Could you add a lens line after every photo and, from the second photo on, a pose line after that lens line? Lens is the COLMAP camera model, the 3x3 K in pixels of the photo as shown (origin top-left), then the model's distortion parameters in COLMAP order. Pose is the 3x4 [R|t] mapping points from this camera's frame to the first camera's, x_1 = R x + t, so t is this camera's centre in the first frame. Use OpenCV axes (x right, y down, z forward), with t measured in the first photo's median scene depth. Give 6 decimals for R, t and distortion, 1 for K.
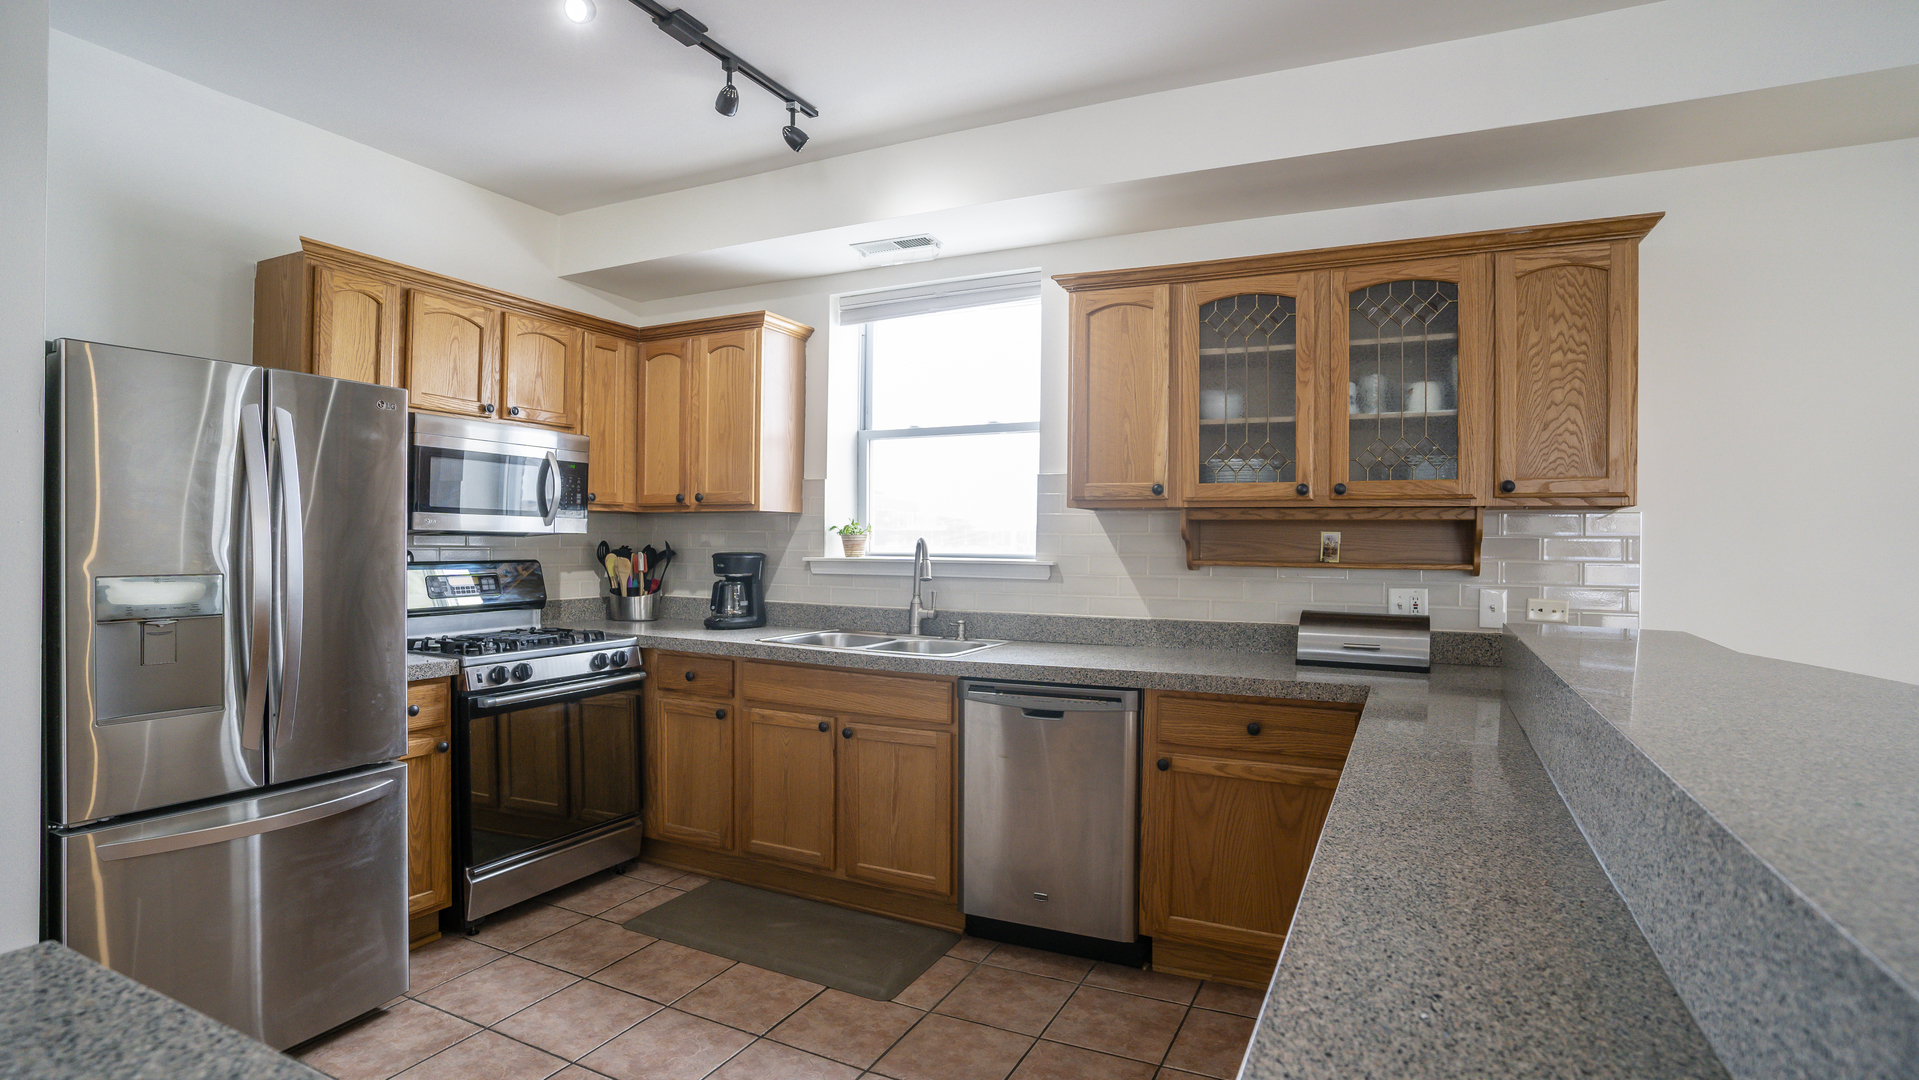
lens RADIAL K [[946.0, 0, 963.3], [0, 946.0, 546.0], [0, 0, 1]] dist [-0.085038, 0.042383]
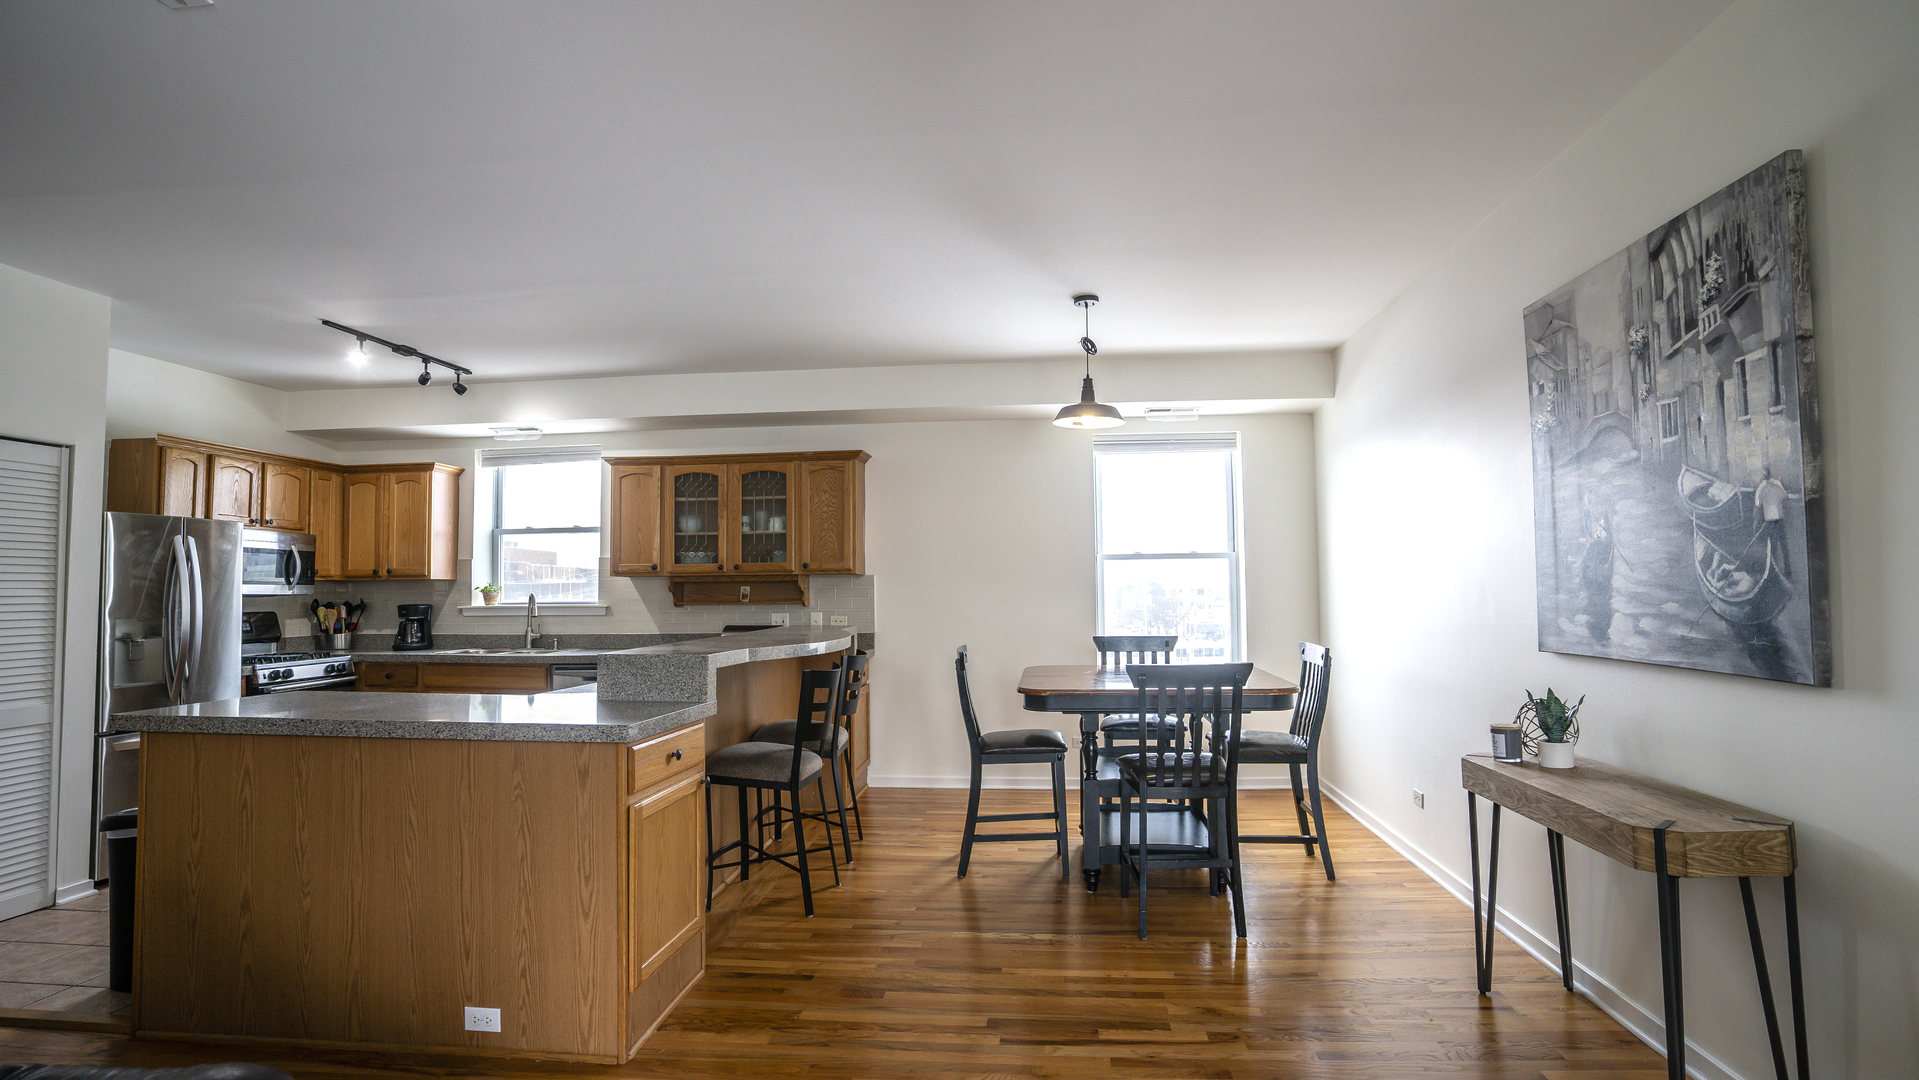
lens RADIAL K [[946.0, 0, 963.3], [0, 946.0, 546.0], [0, 0, 1]] dist [-0.085038, 0.042383]
pose [[0.935137, -0.003859, 0.354266, 0.095724], [0.022595, 0.998555, -0.048767, 0.006230], [-0.353565, 0.053609, 0.933872, -0.933931]]
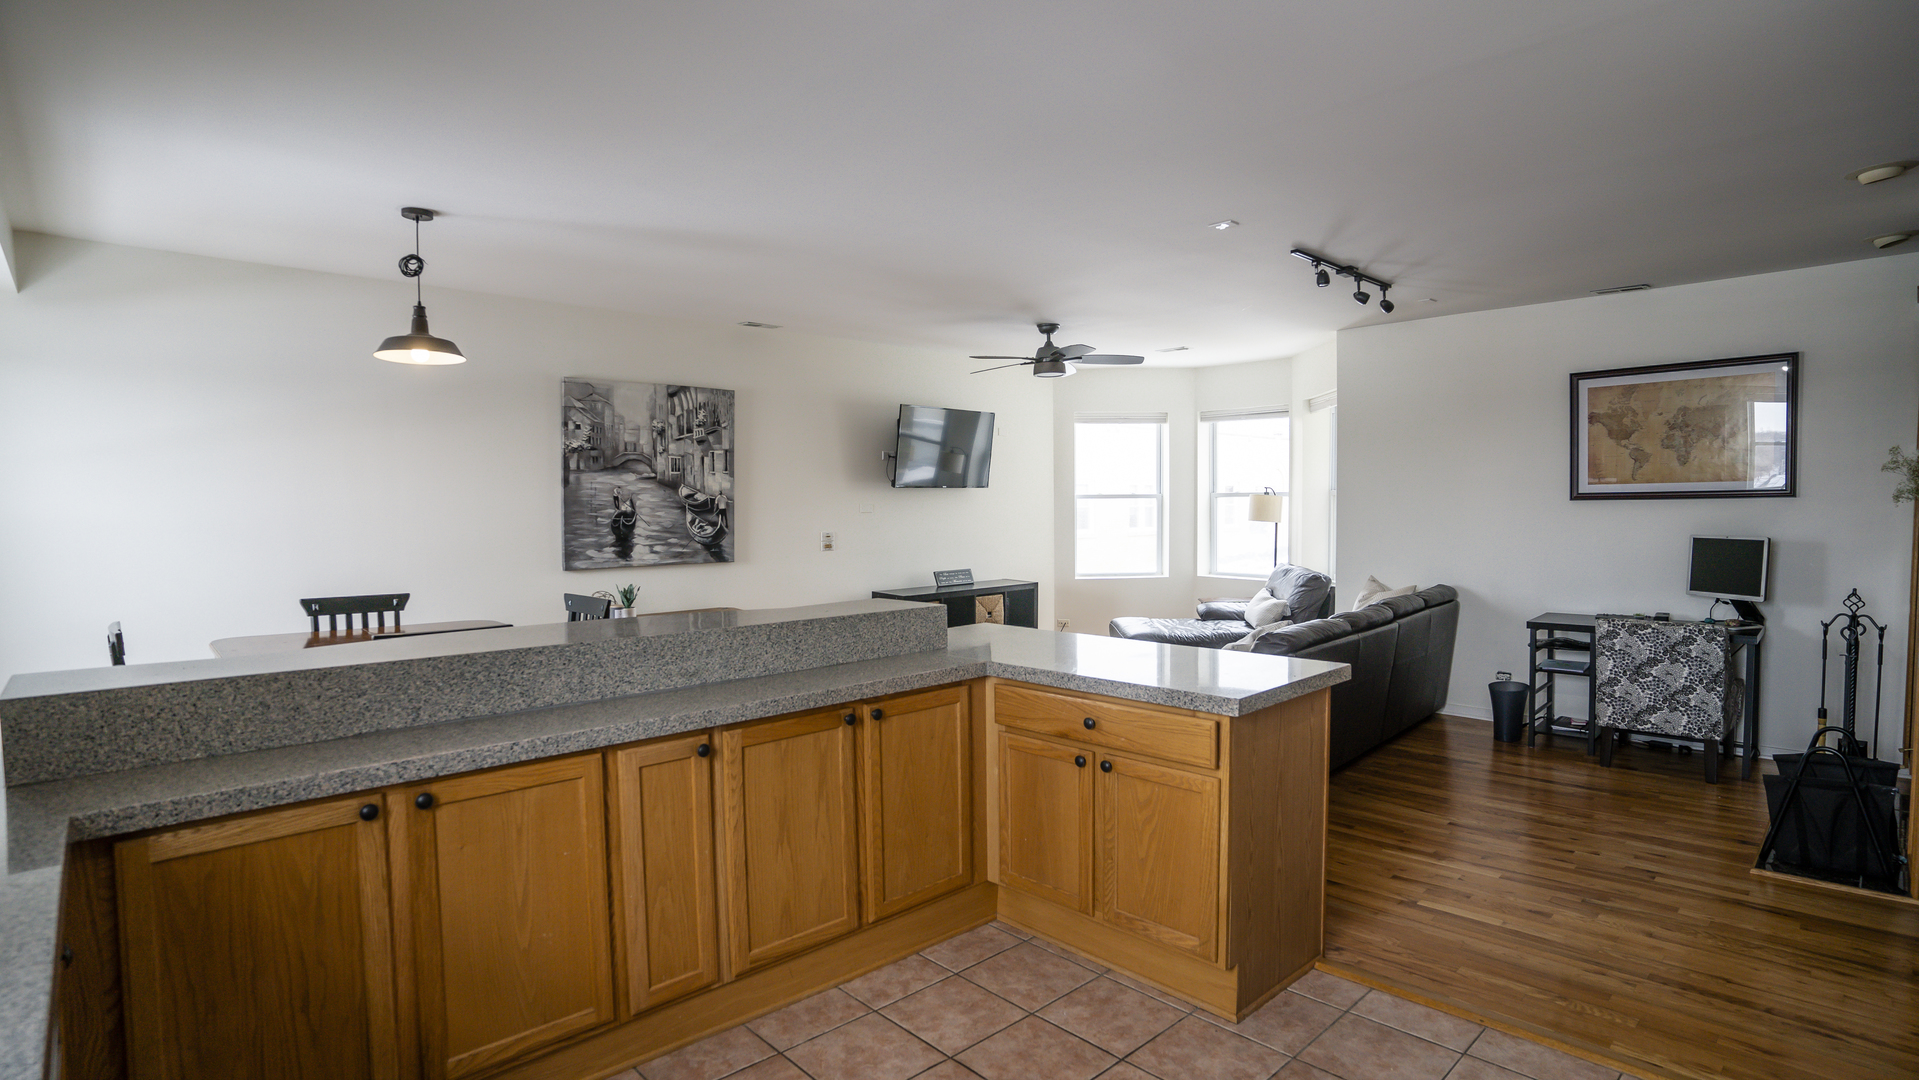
lens RADIAL K [[946.0, 0, 963.3], [0, 946.0, 546.0], [0, 0, 1]] dist [-0.085038, 0.042383]
pose [[-0.939534, -0.023448, 0.341651, -0.264224], [-0.004648, 0.998434, 0.055743, -0.057730], [-0.342423, 0.050784, -0.938172, 0.945814]]
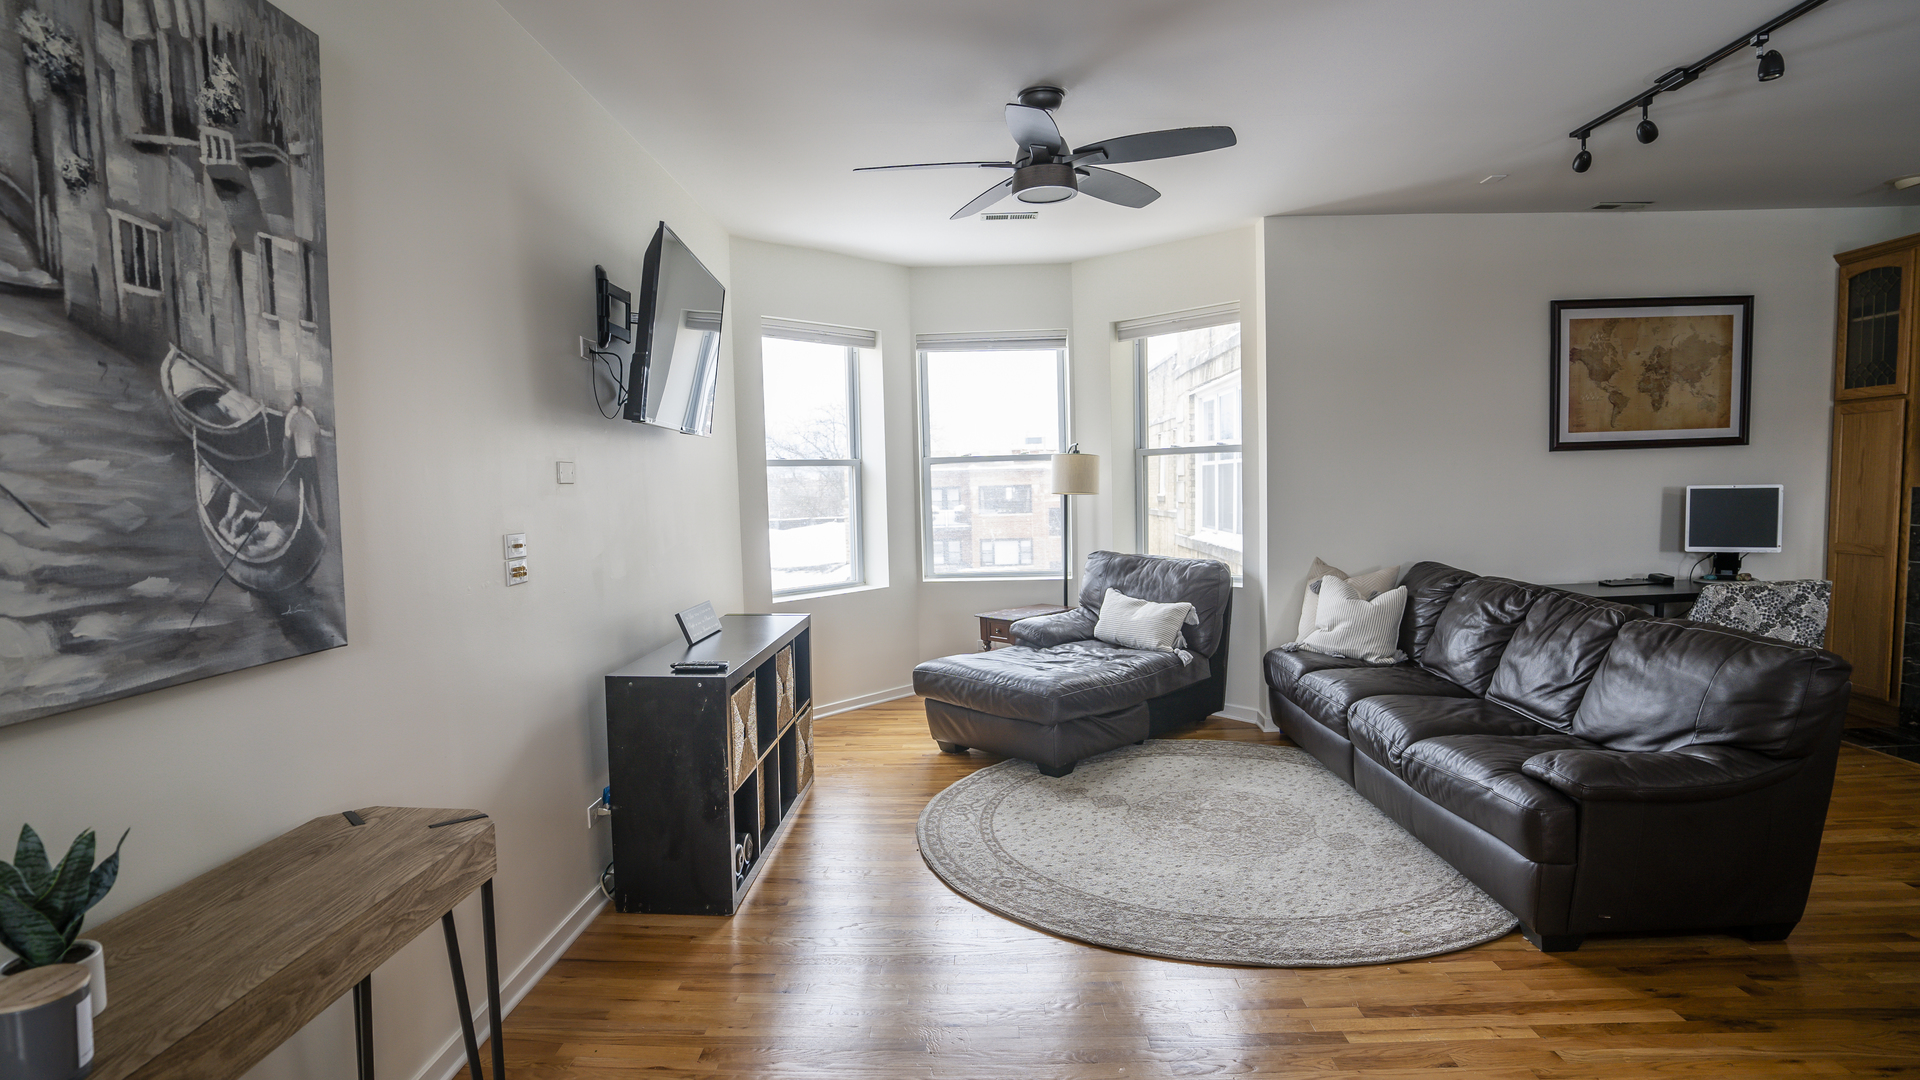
lens RADIAL K [[1003.3, 0, 973.8], [0, 1003.3, 565.0], [0, 0, 1]] dist [-0.073991, 0.035938]
pose [[-0.900658, 0.043175, -0.432379, 0.688300], [0.011357, 0.997050, 0.075904, -0.005415], [0.434381, 0.063453, -0.898492, 0.029897]]
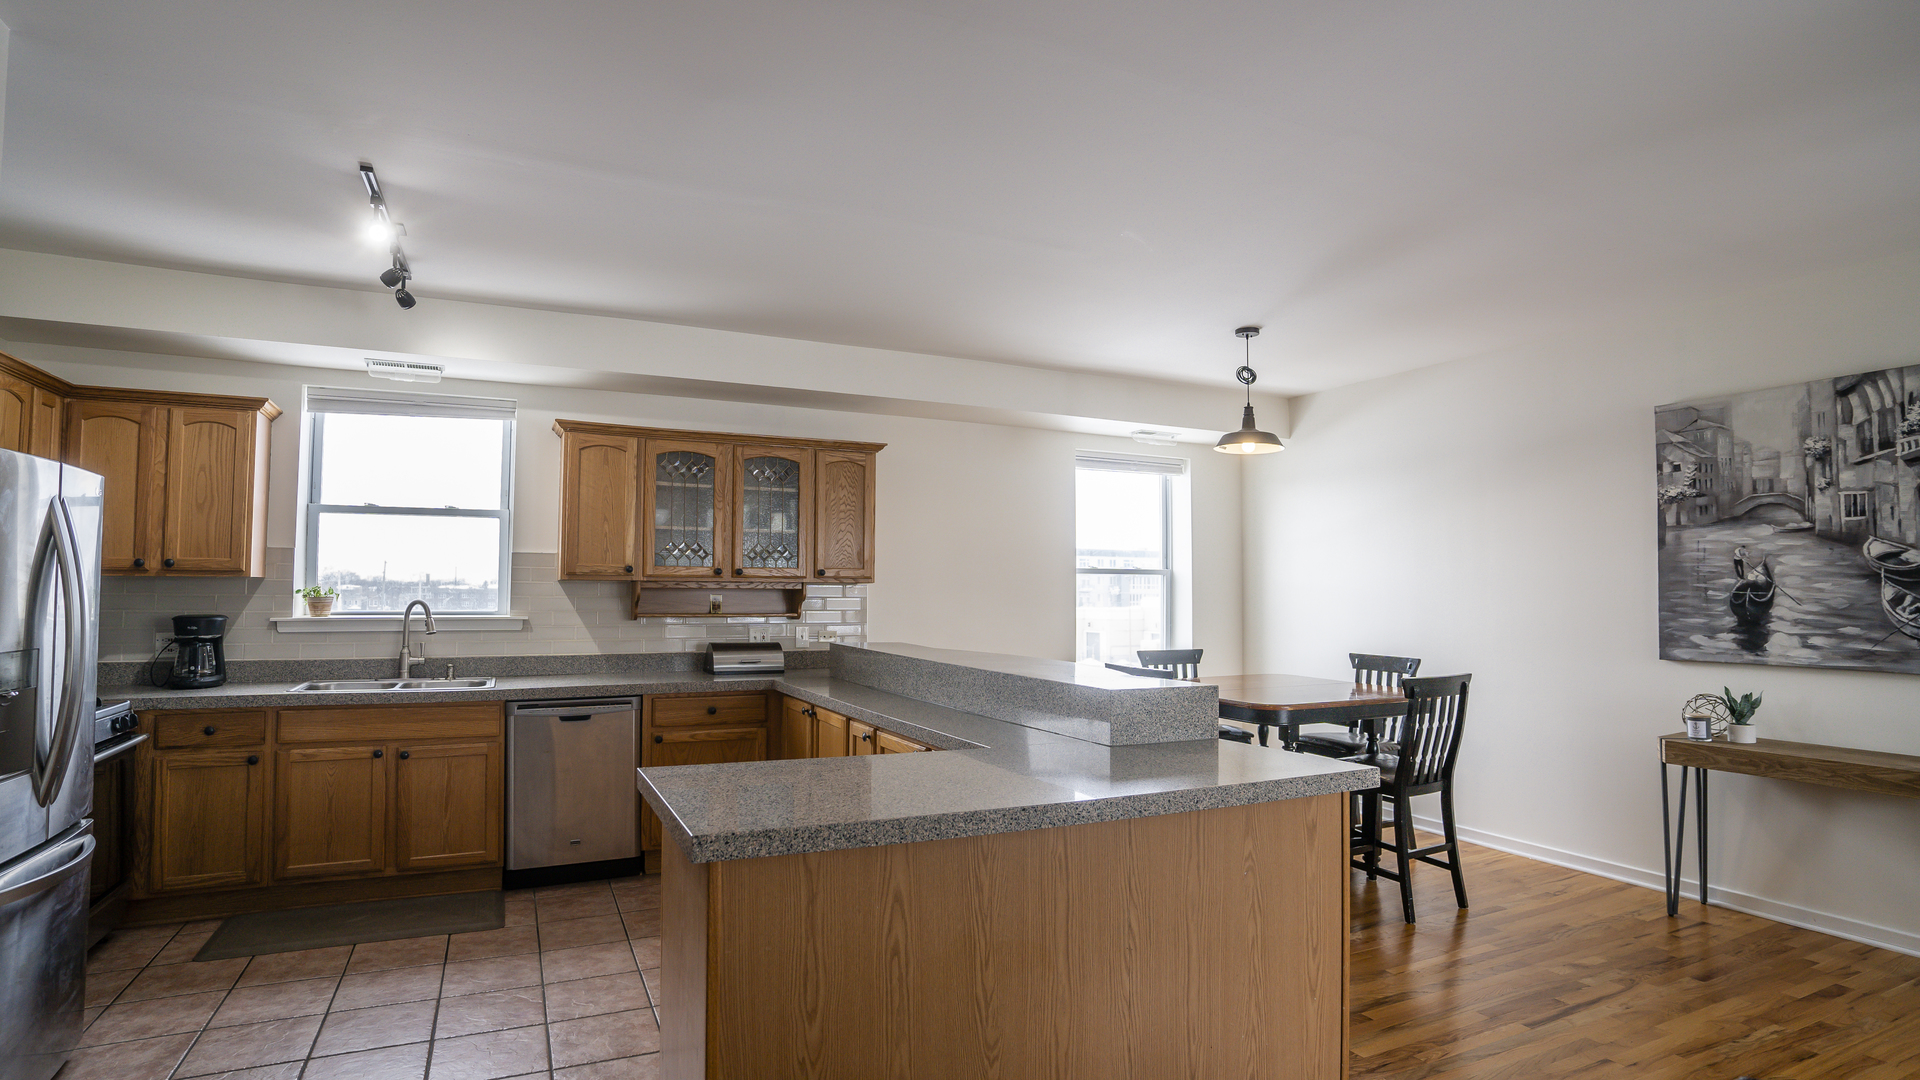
lens RADIAL K [[969.8, 0, 964.3], [0, 969.8, 547.9], [0, 0, 1]] dist [-0.076931, 0.034460]
pose [[0.613925, 0.028004, 0.788867, -0.595173], [0.004841, 0.999218, -0.039239, -0.024987], [-0.789349, 0.027909, 0.613310, -0.346059]]
